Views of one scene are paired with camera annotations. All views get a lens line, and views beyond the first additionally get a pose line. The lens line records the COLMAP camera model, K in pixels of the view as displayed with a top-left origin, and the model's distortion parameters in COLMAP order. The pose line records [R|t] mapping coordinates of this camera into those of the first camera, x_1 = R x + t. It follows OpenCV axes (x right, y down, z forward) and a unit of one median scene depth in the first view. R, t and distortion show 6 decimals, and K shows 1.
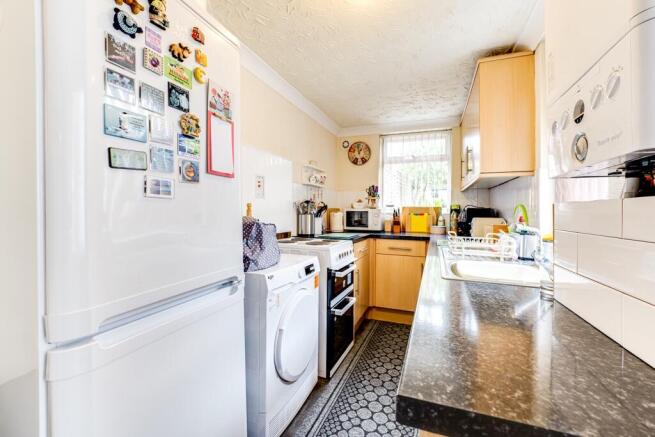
lens RADIAL K [[274.4, 0, 326.2], [0, 274.4, 205.8], [0, 0, 1]] dist [0.000246, 0.000005]
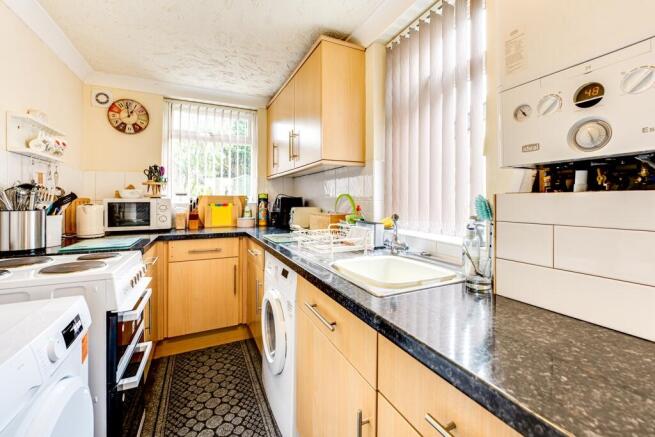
lens RADIAL K [[277.8, 0, 330.4], [0, 277.8, 195.6], [0, 0, 1]] dist [-0.011210, 0.000437]
pose [[0.663327, -0.000290, 0.748329, -0.075495], [-0.003366, 0.999989, 0.003371, -0.000920], [-0.748322, -0.004754, 0.663319, 0.229621]]
